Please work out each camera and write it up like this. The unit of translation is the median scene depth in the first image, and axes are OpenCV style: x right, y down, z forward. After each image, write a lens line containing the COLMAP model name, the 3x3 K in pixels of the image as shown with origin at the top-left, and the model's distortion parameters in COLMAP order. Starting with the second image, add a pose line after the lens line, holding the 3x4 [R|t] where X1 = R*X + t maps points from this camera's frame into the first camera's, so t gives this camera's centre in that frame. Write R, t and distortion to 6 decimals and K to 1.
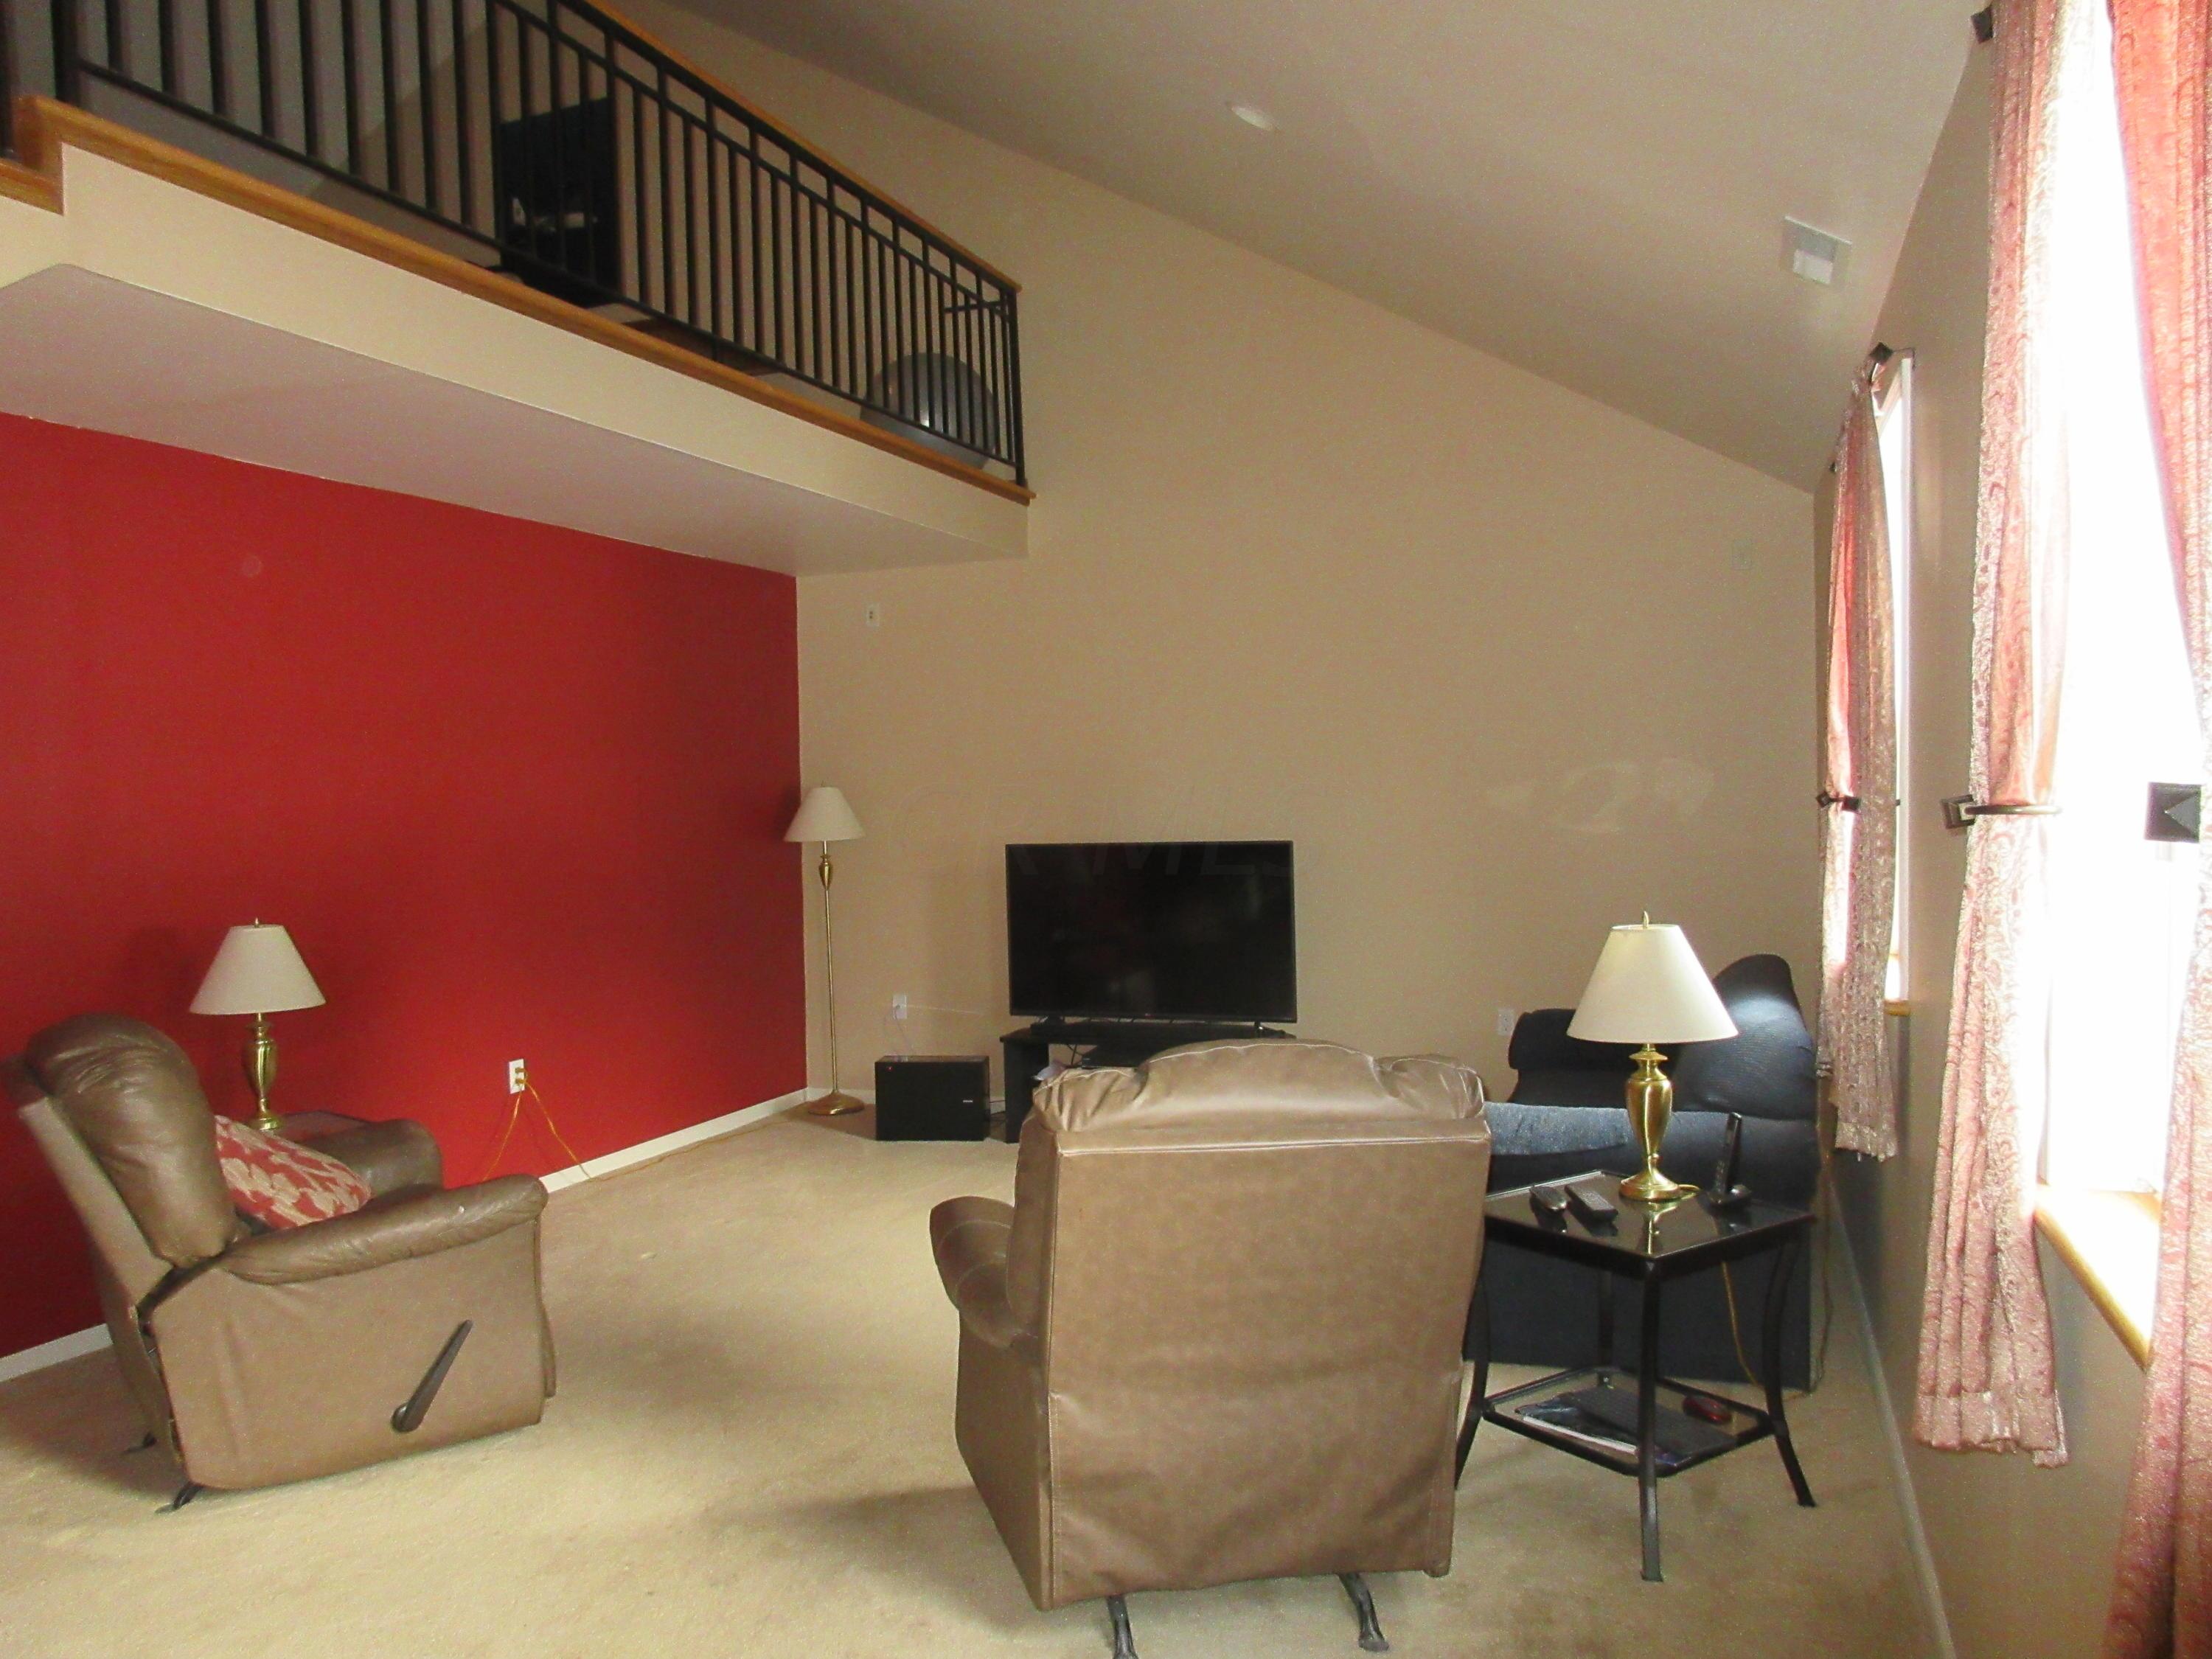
lens RADIAL K [[1629.4, 0, 1106.0], [0, 1629.4, 829.5], [0, 0, 1]] dist [0.000555, -0.002372]
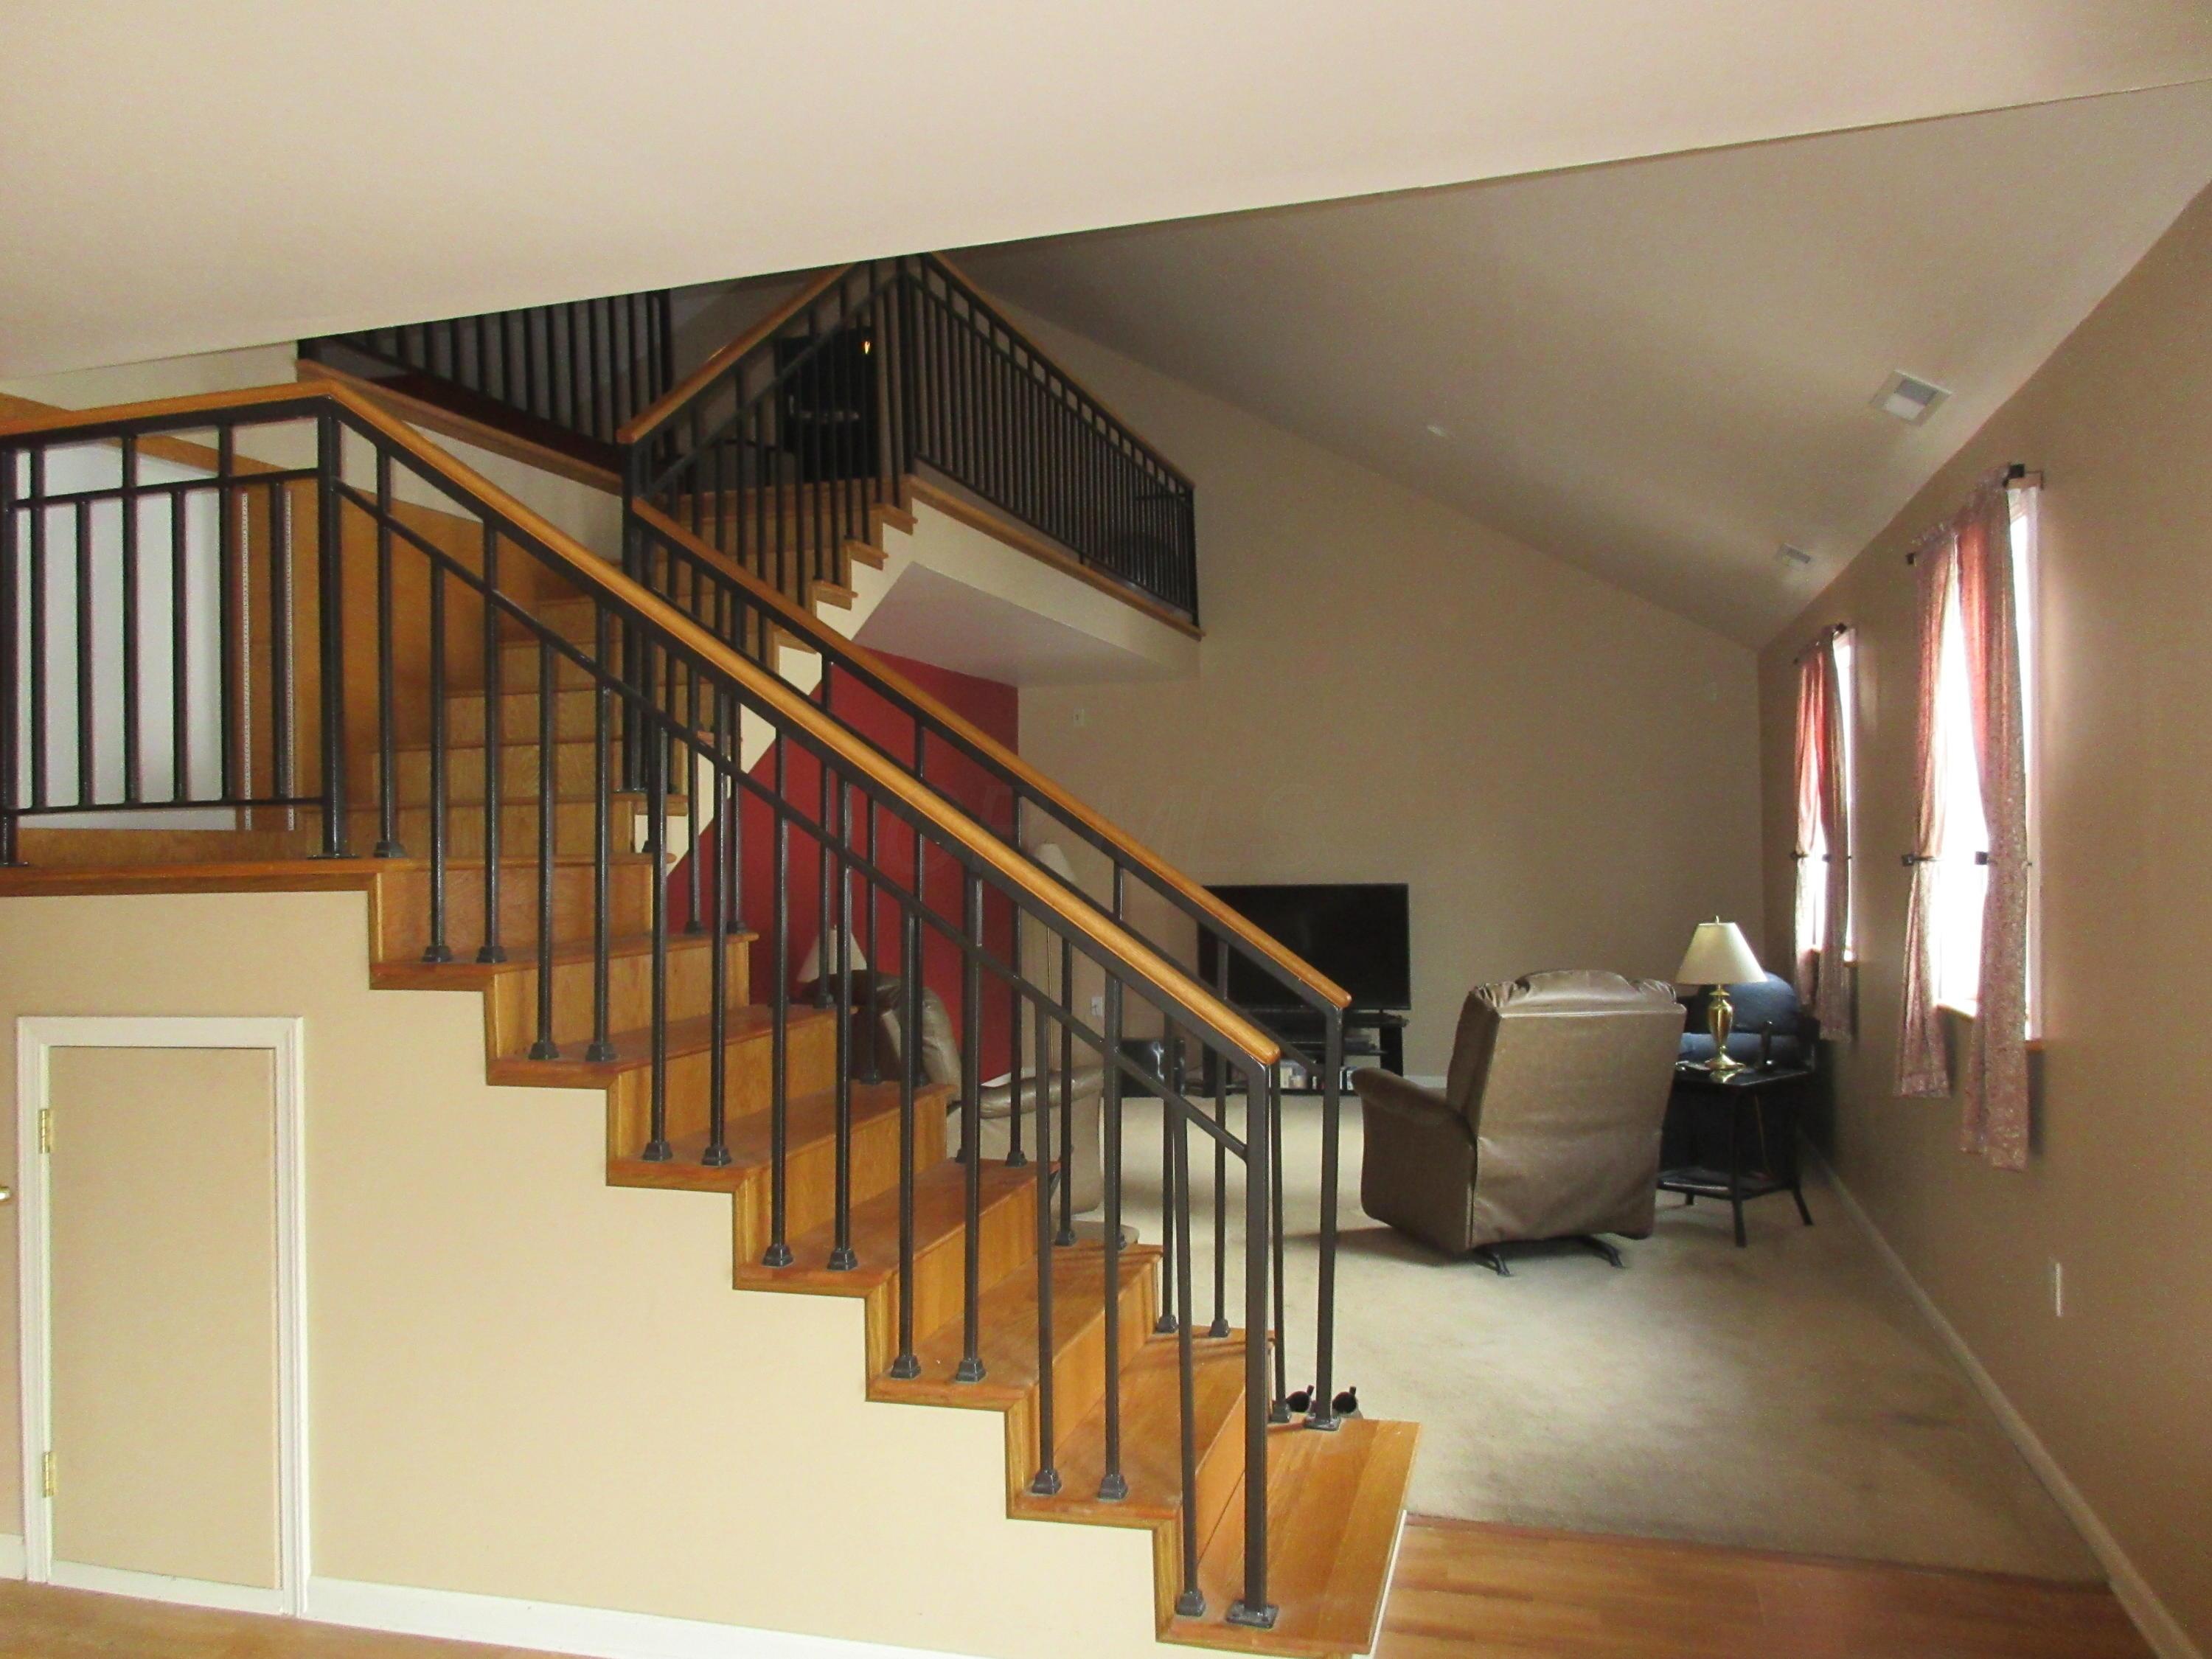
lens RADIAL K [[1629.4, 0, 1106.0], [0, 1629.4, 829.5], [0, 0, 1]] dist [0.000555, -0.002372]
pose [[0.996690, 0.006818, 0.081005, -0.306230], [-0.004193, 0.999462, -0.032533, 0.009213], [-0.081183, 0.032086, 0.996183, -0.475356]]
